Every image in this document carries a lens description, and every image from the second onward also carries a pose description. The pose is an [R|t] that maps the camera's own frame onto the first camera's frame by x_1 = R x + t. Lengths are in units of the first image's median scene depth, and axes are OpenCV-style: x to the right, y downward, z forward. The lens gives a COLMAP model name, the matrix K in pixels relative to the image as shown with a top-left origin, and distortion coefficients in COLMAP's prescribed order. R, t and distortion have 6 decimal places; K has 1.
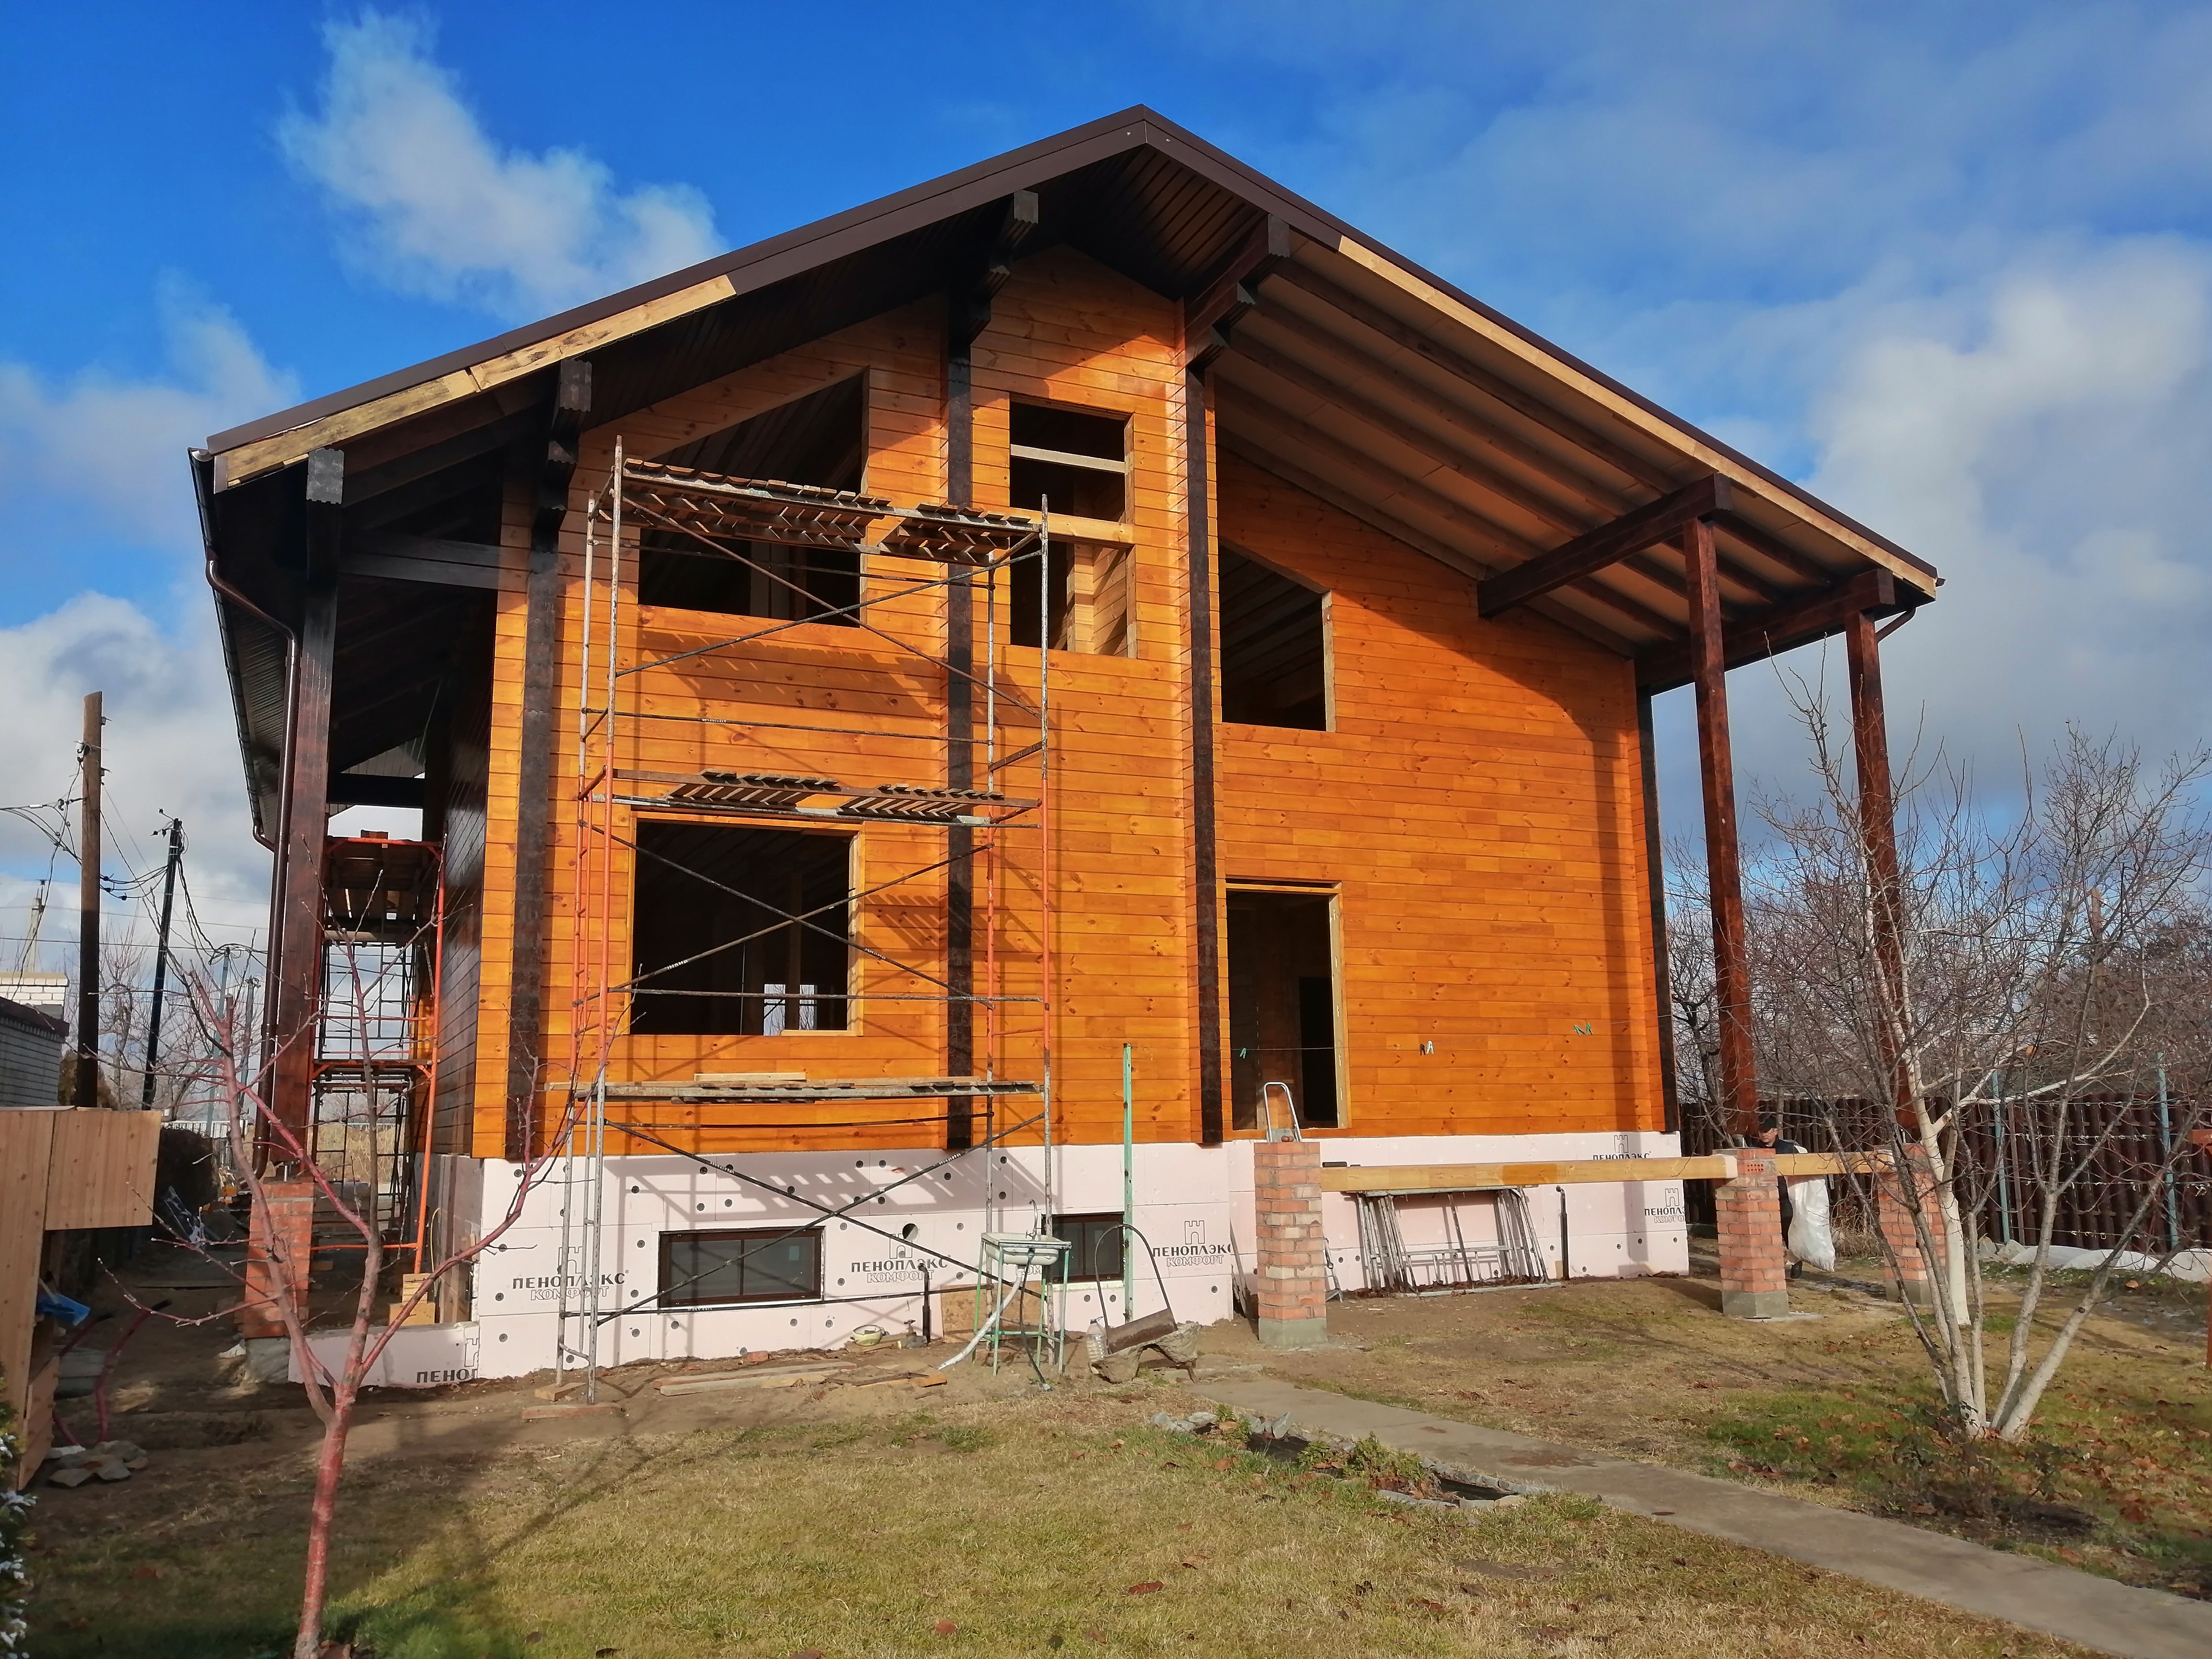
lens RADIAL K [[1814.6, 0, 1106.0], [0, 1814.6, 829.5], [0, 0, 1]] dist [0.009711, 0.002659]
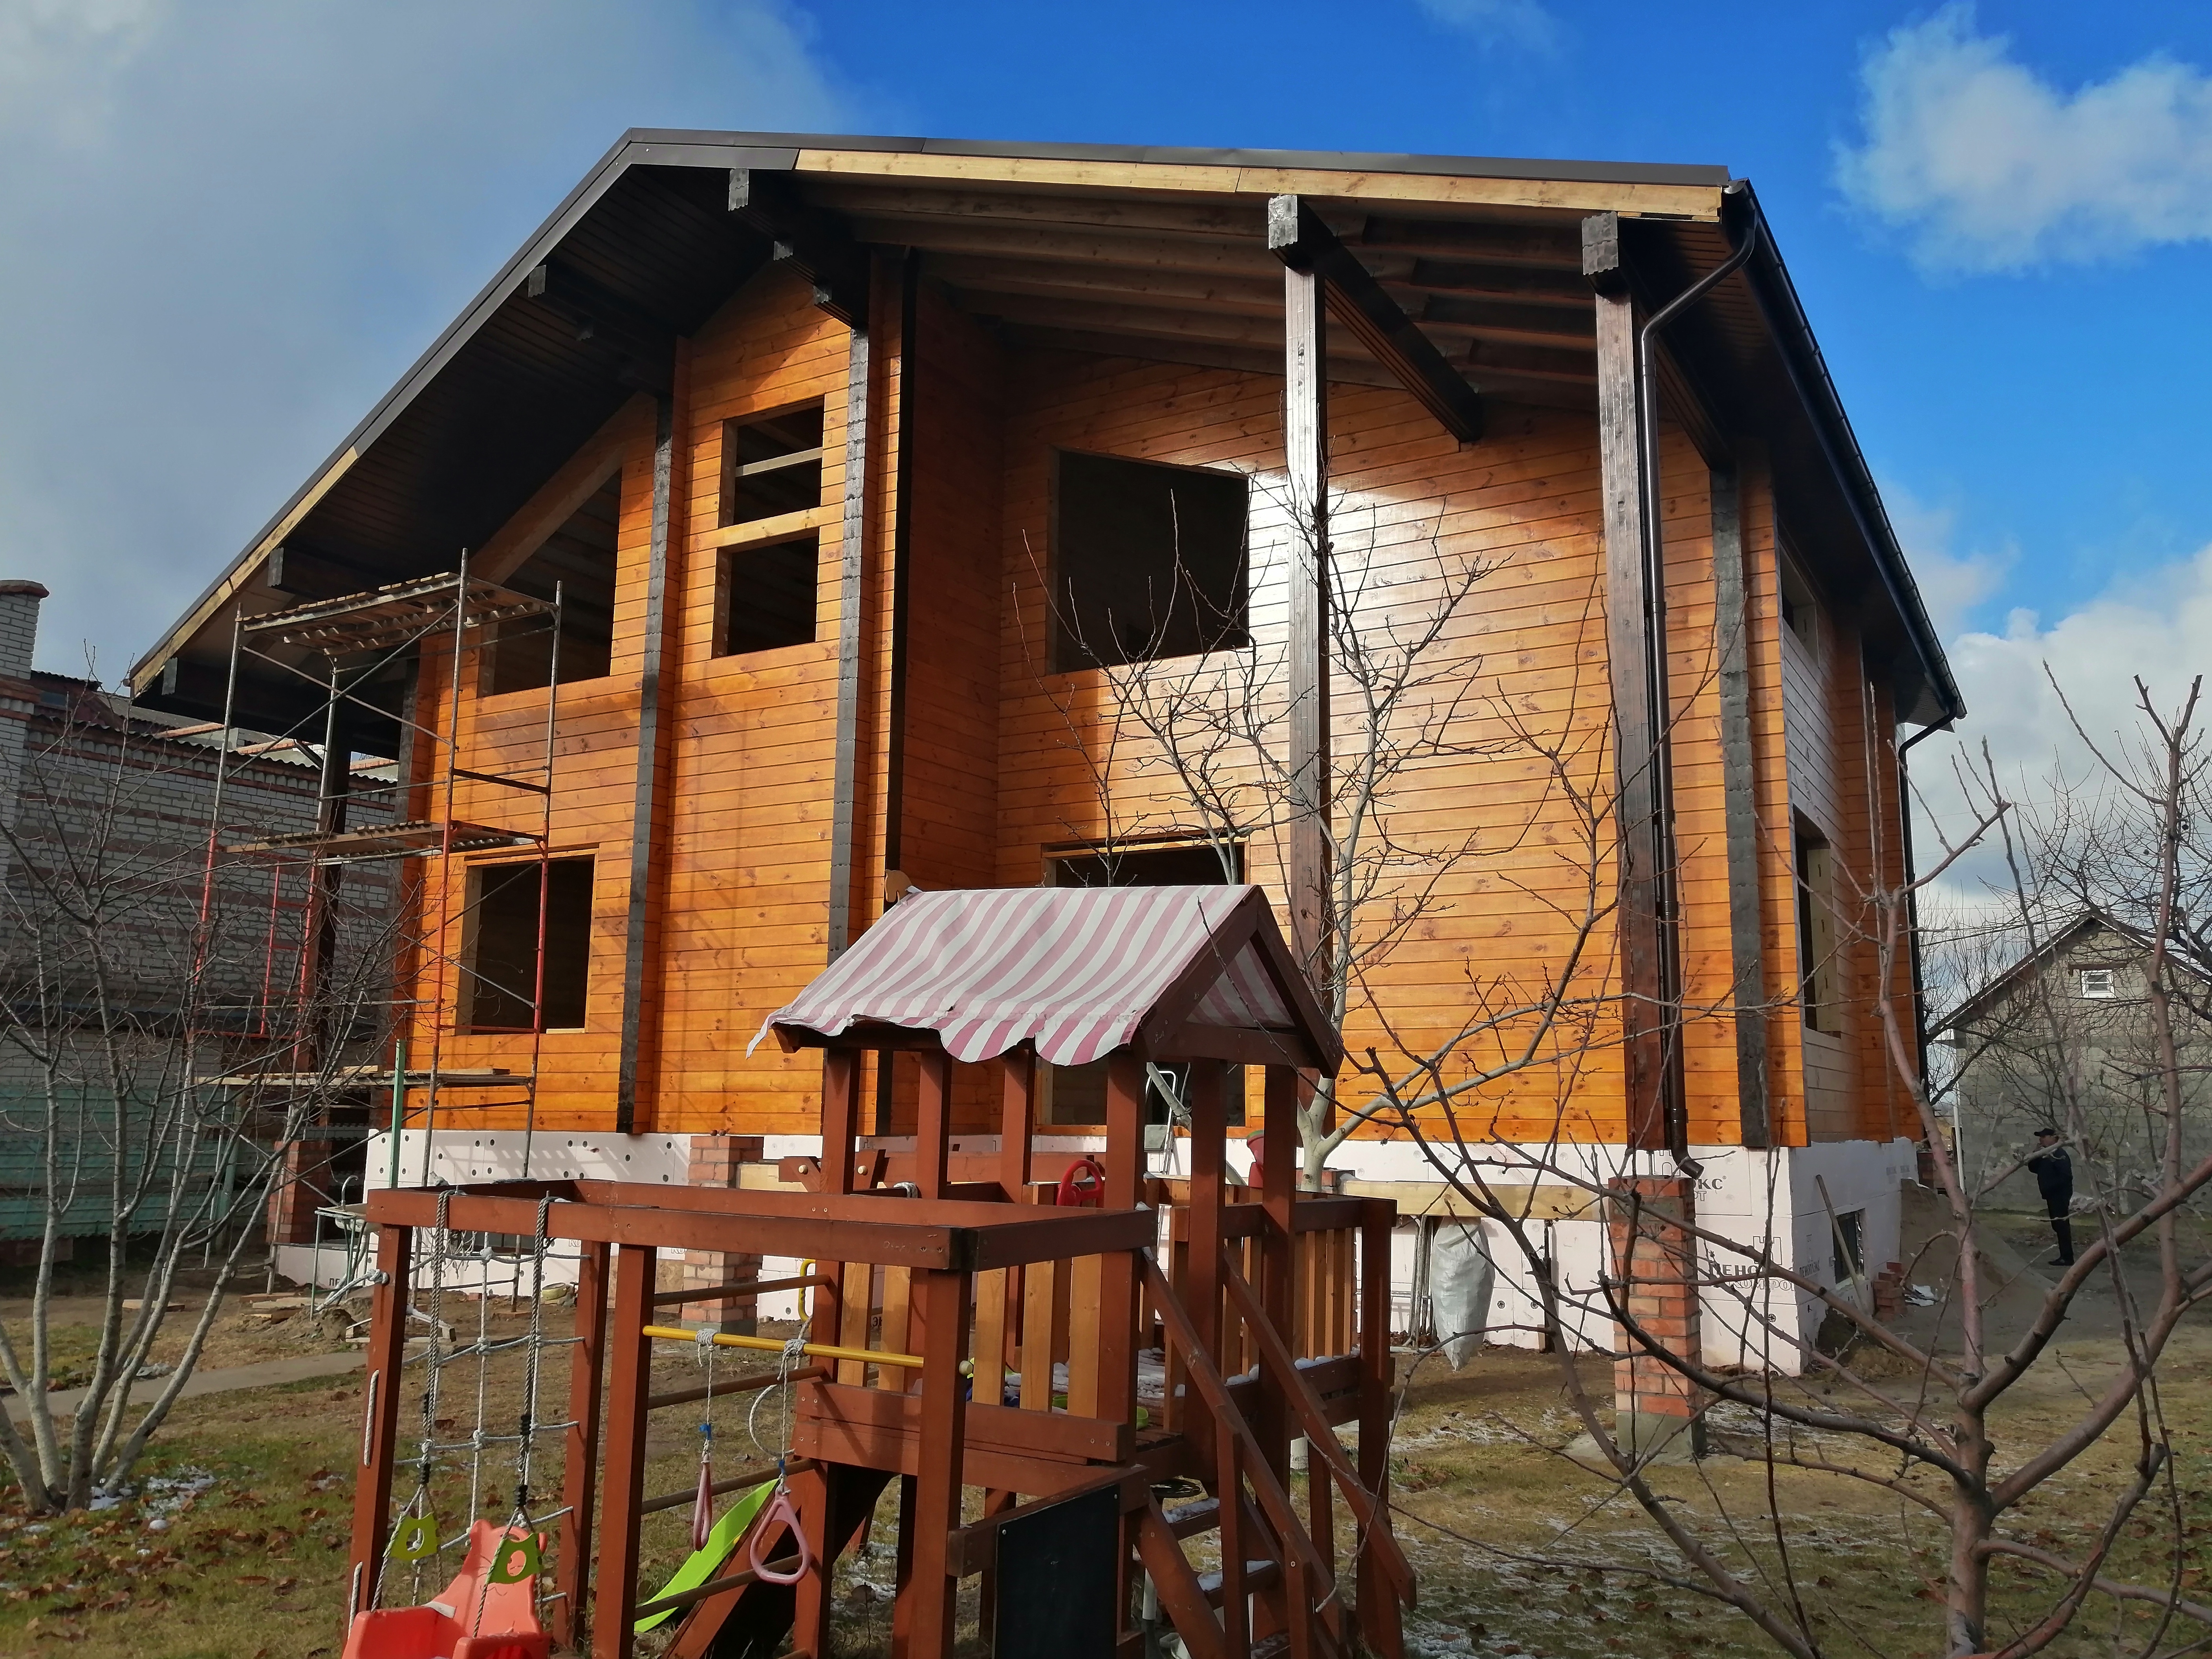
lens RADIAL K [[1727.6, 0, 1106.0], [0, 1727.6, 829.5], [0, 0, 1]] dist [-0.037664, 0.000050]
pose [[0.574418, -0.115940, -0.810310, 0.891285], [0.117480, 0.991347, -0.058563, 0.083598], [0.810088, -0.061555, 0.583068, 0.601280]]
